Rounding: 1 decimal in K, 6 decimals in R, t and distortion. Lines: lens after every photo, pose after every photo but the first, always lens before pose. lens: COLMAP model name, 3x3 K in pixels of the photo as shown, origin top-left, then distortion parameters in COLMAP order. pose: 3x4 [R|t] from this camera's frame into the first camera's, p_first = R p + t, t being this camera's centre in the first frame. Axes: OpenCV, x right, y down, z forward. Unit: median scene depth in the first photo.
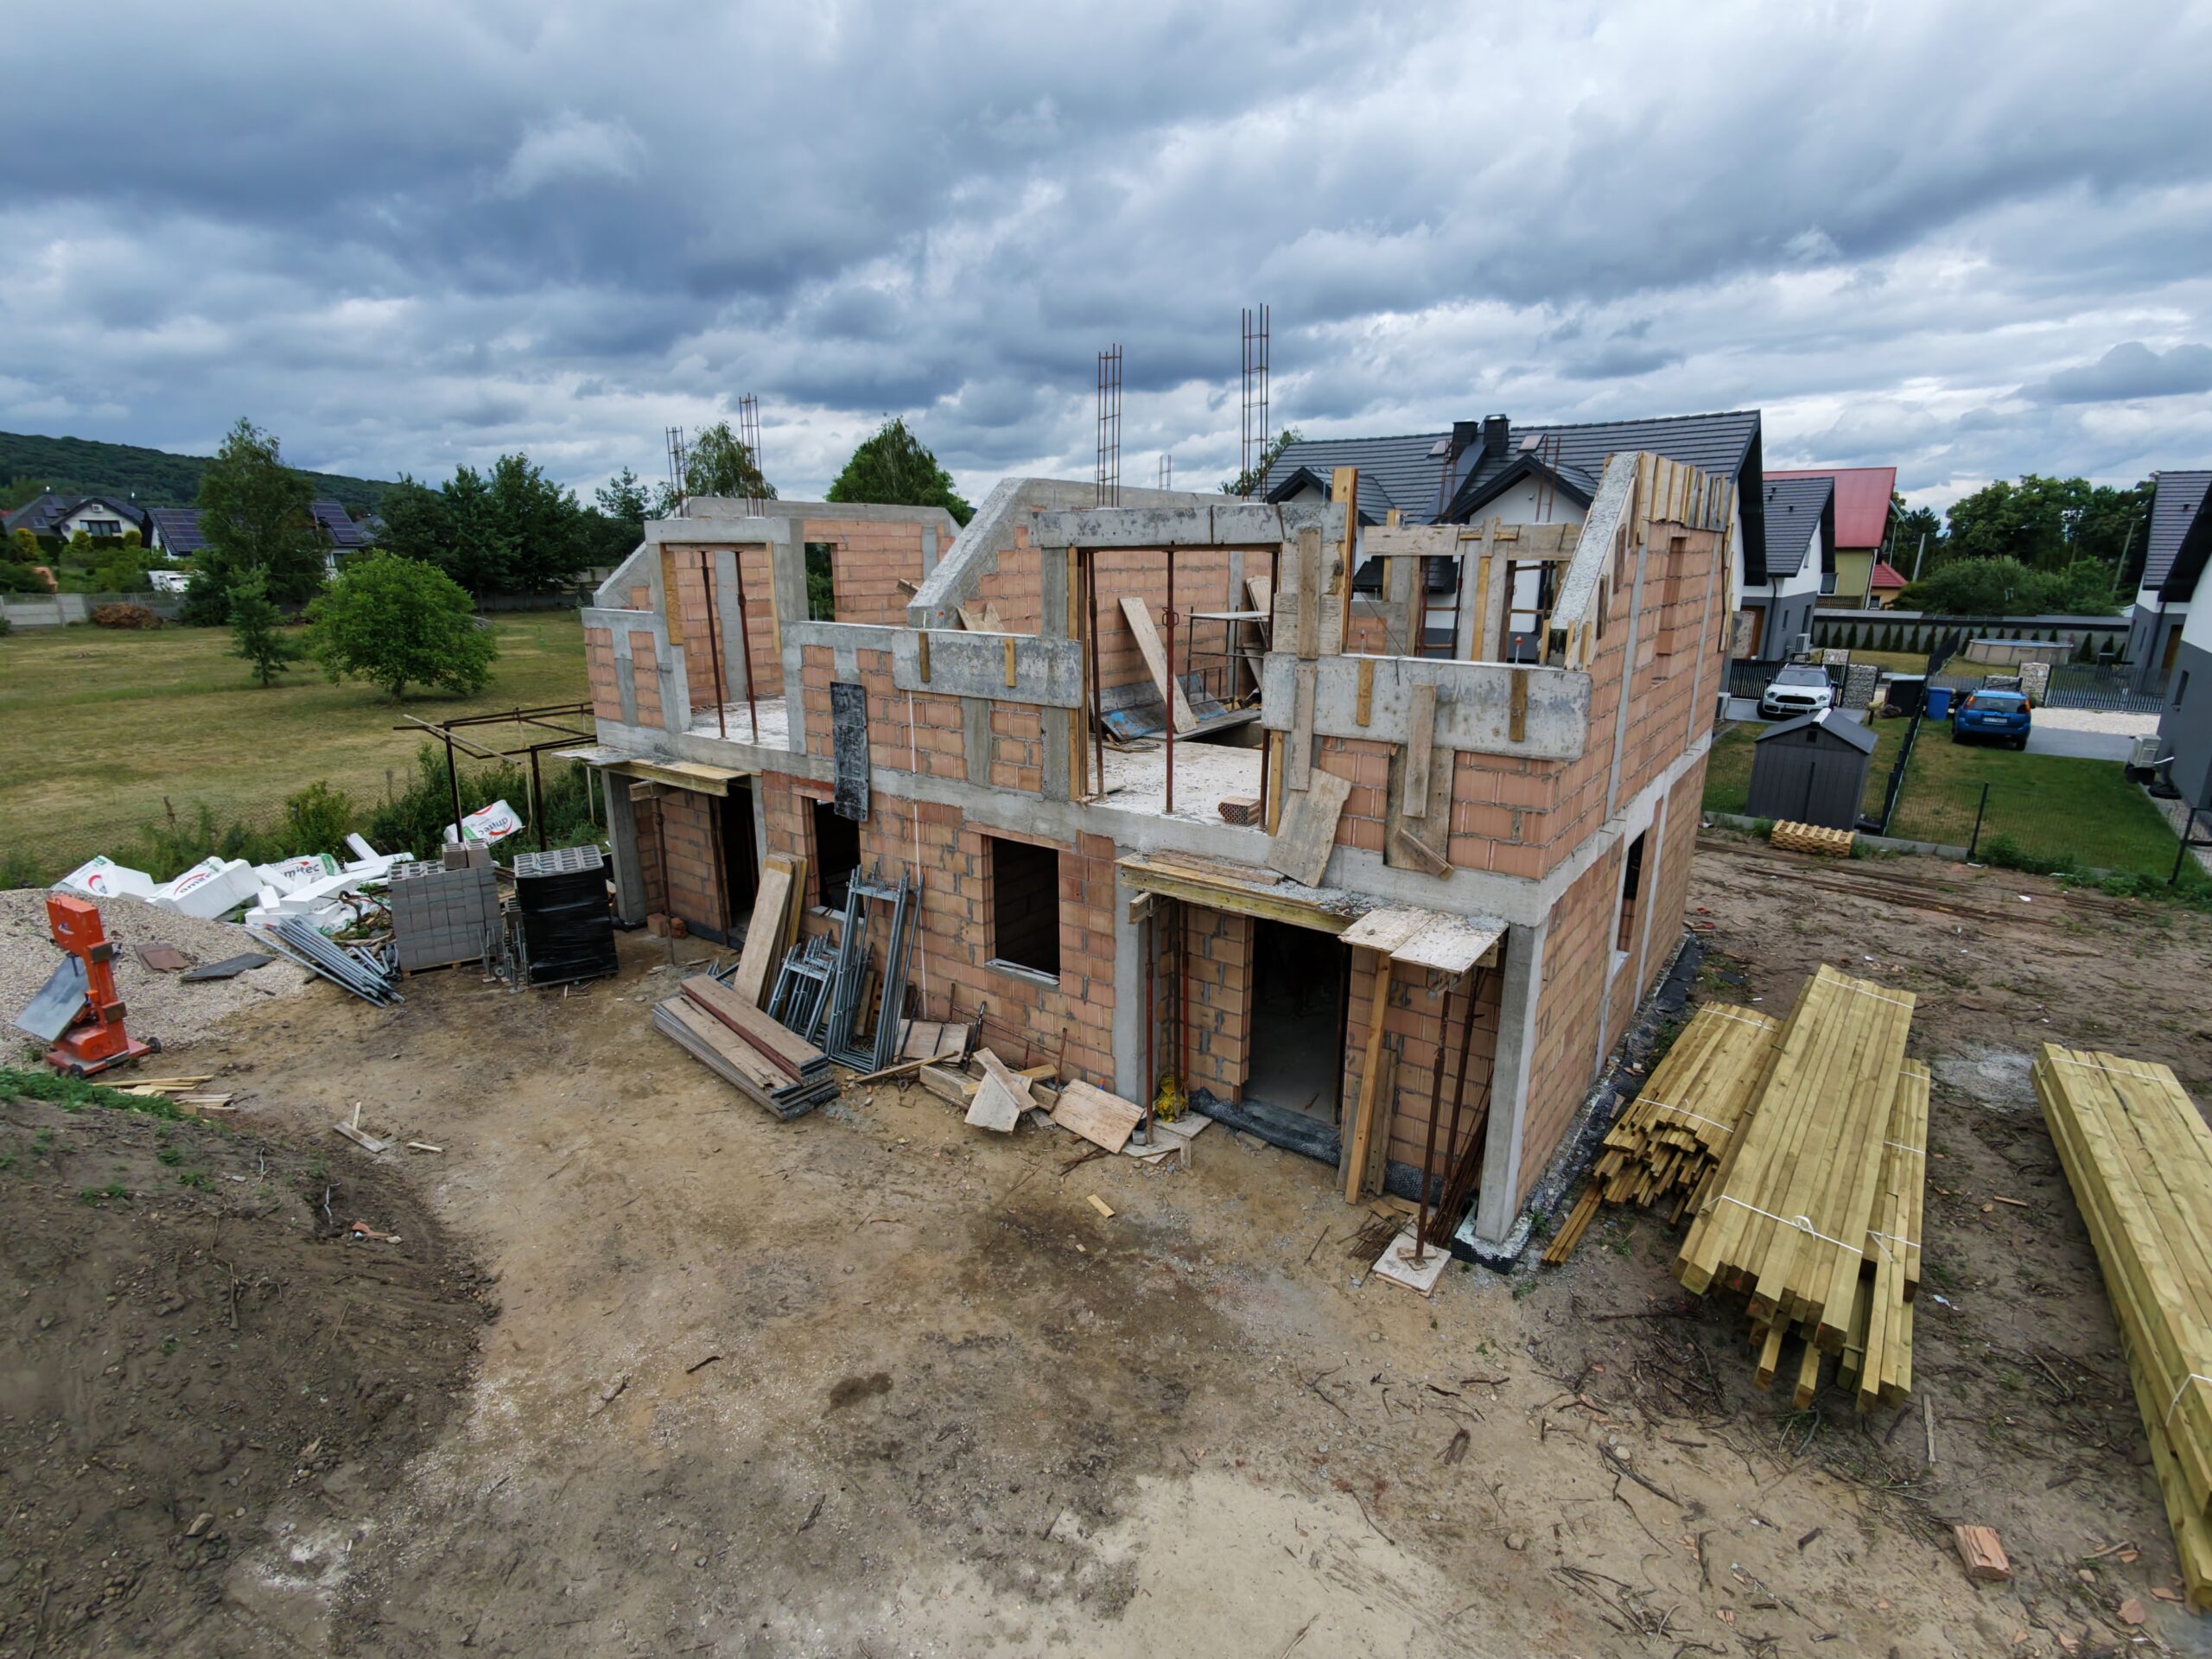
lens RADIAL K [[1061.2, 0, 1110.5], [0, 1061.2, 831.0], [0, 0, 1]] dist [-0.000442, 0.002815]
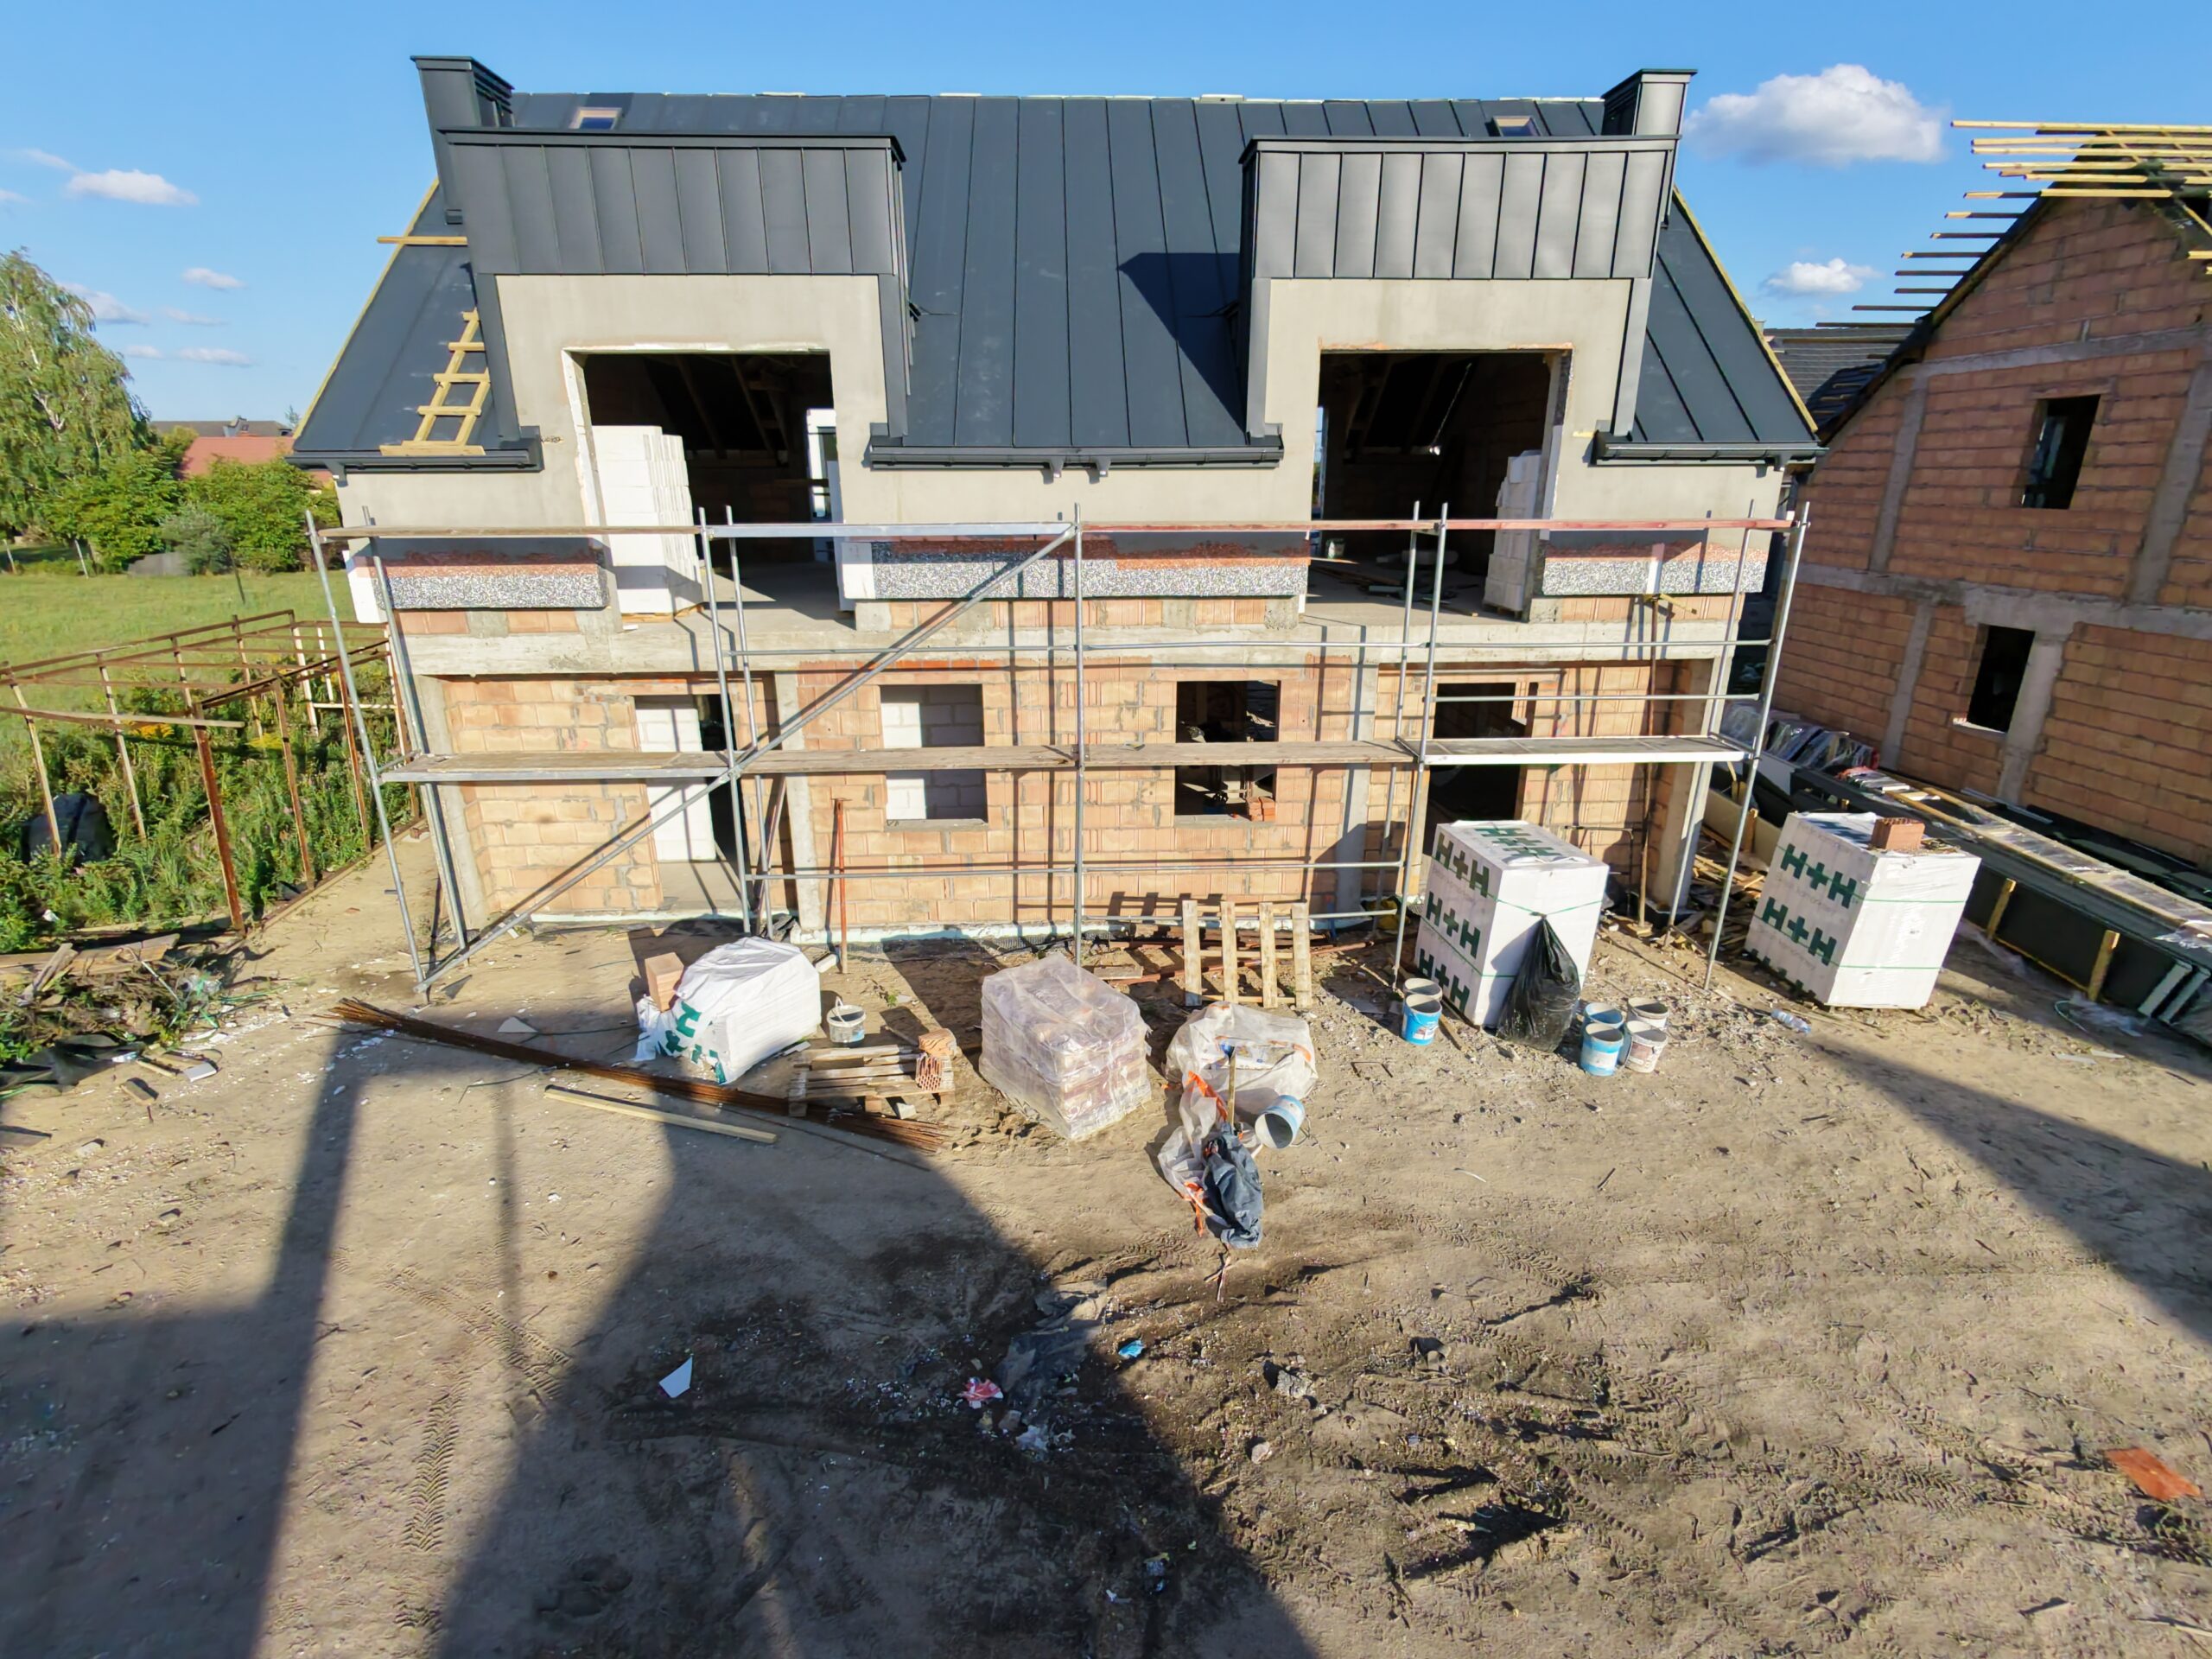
lens RADIAL K [[1061.2, 0, 1101.4], [0, 1061.2, 829.5], [0, 0, 1]] dist [-0.000442, 0.002815]
pose [[0.785856, -0.205522, 0.583259, -0.757515], [0.166761, 0.978648, 0.120159, 0.006892], [-0.595501, 0.002838, 0.803350, 0.285242]]
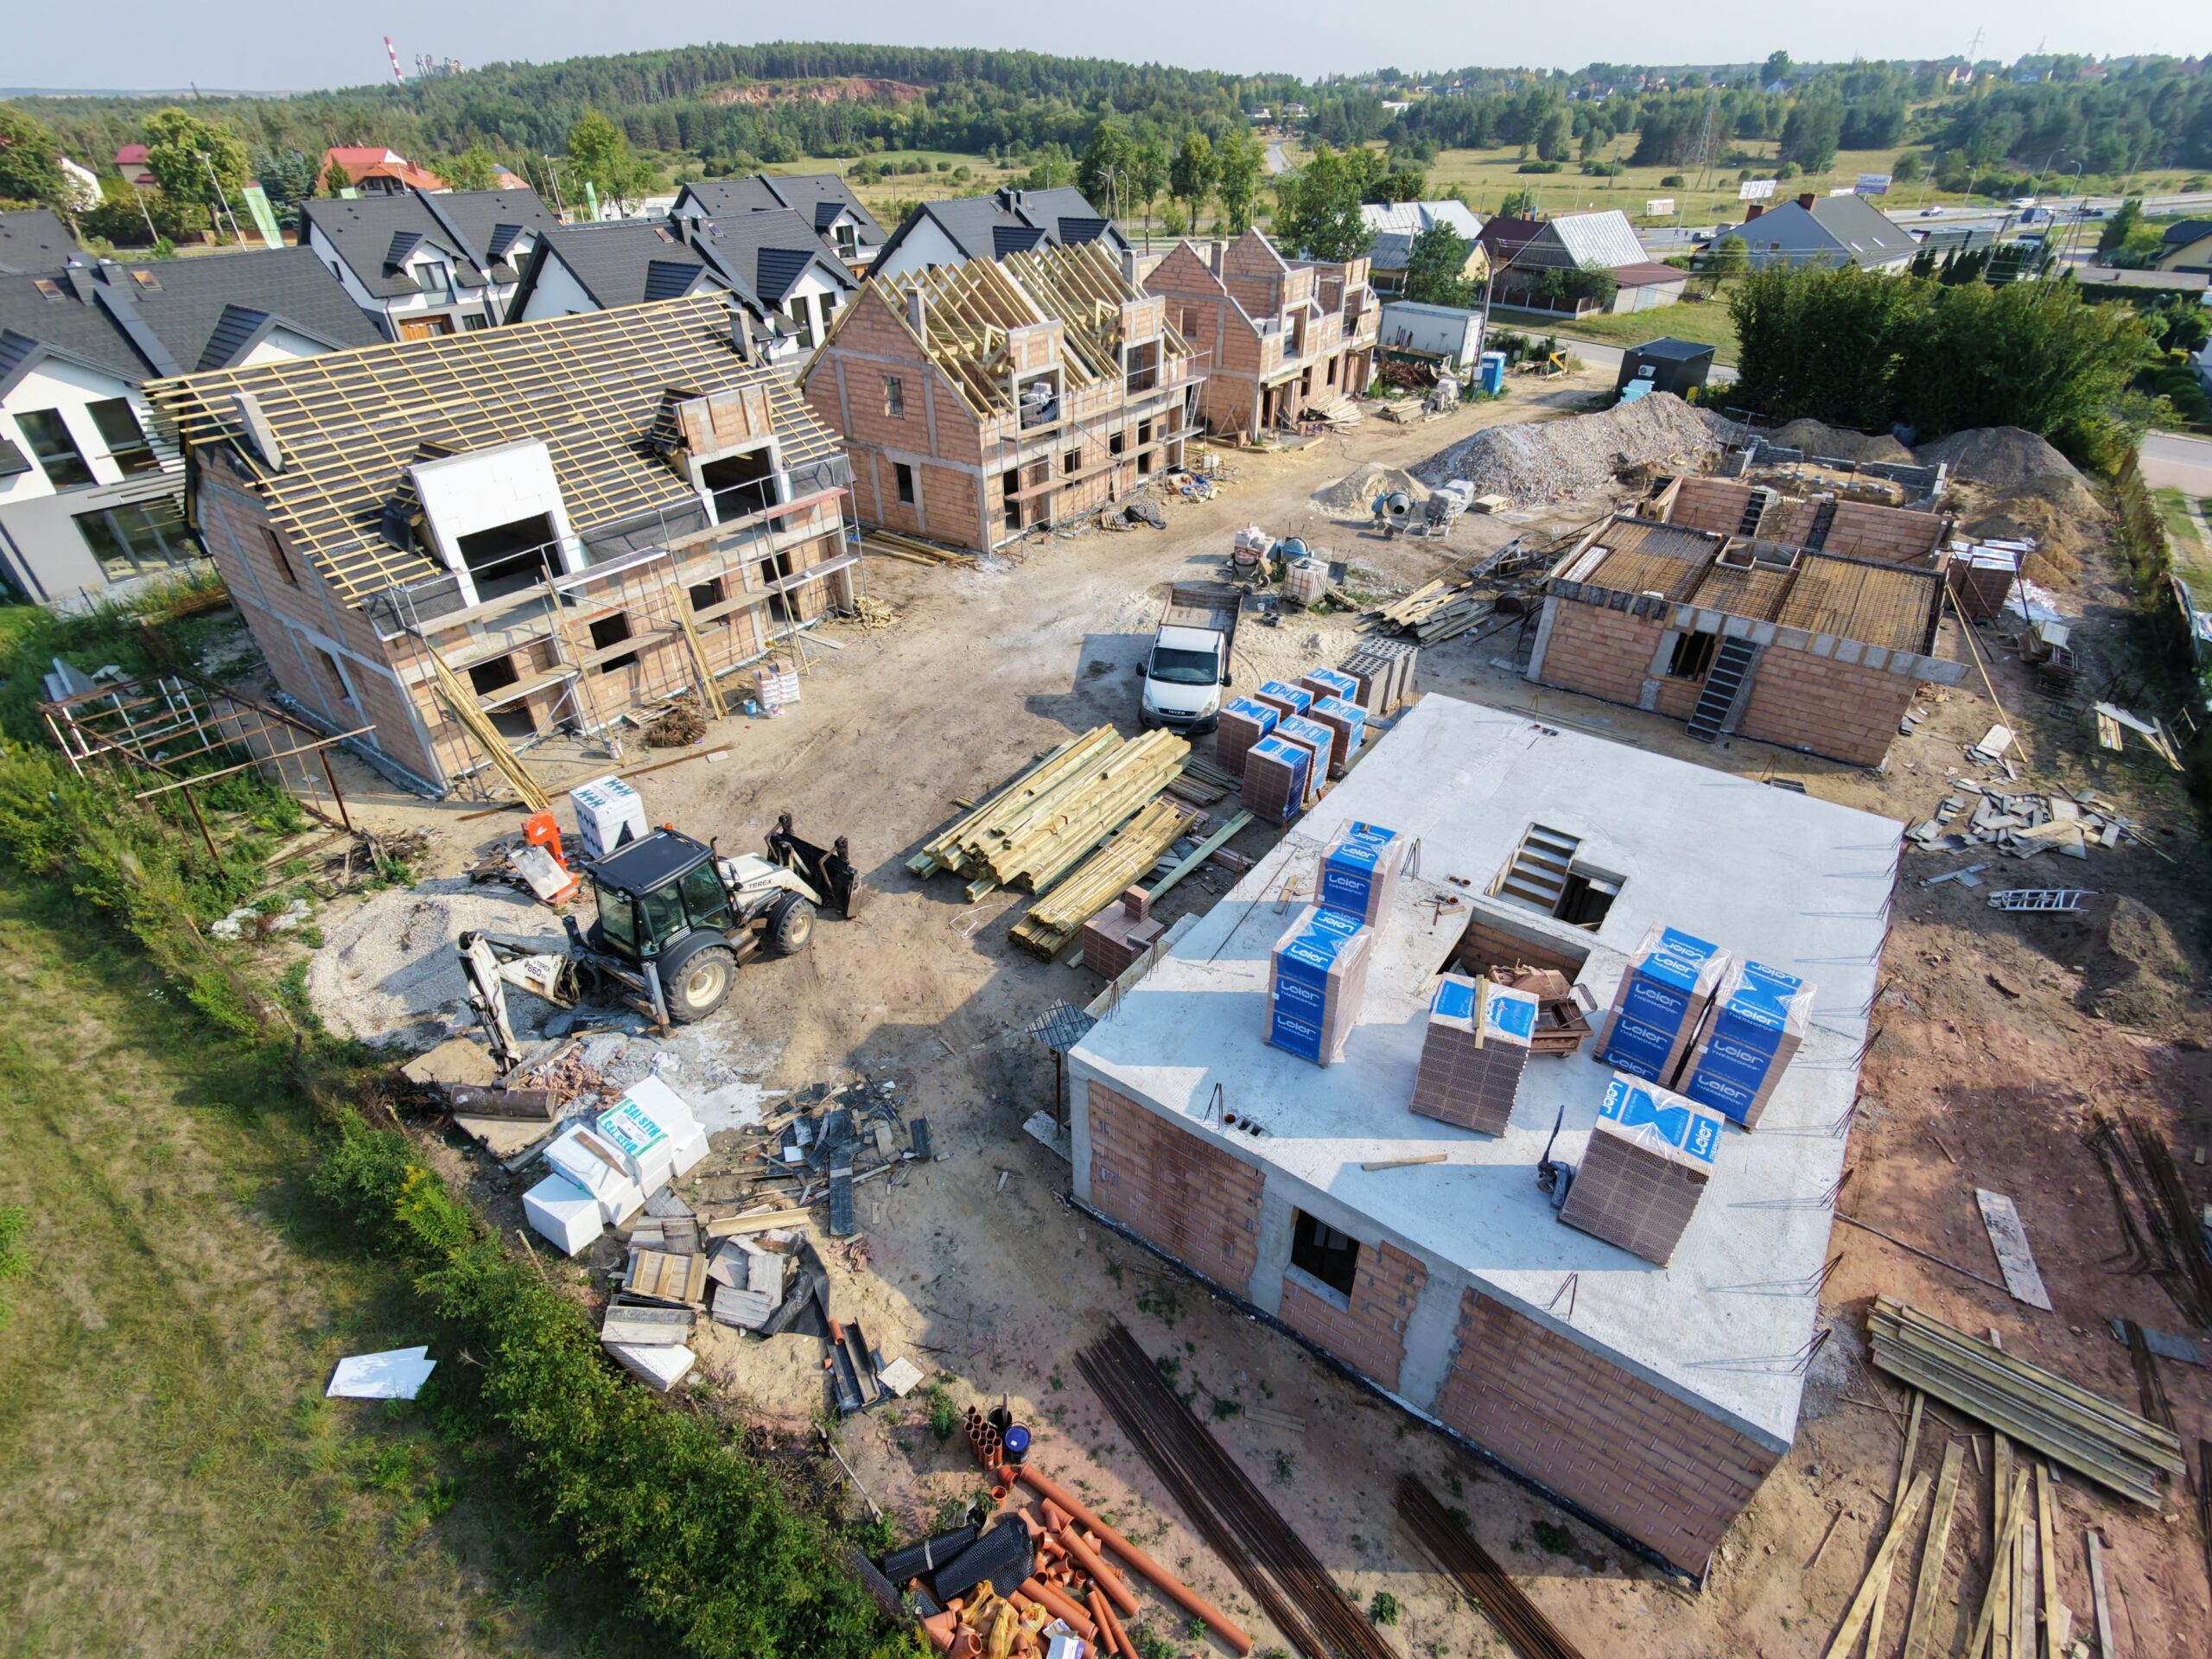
lens RADIAL K [[1061.2, 0, 1104.9], [0, 1061.2, 829.6], [0, 0, 1]] dist [-0.000442, 0.002815]
pose [[0.002320, -0.575250, 0.817974, -2.575686], [0.261472, 0.789869, 0.554743, -0.703394], [-0.965208, 0.212590, 0.152244, -0.241137]]
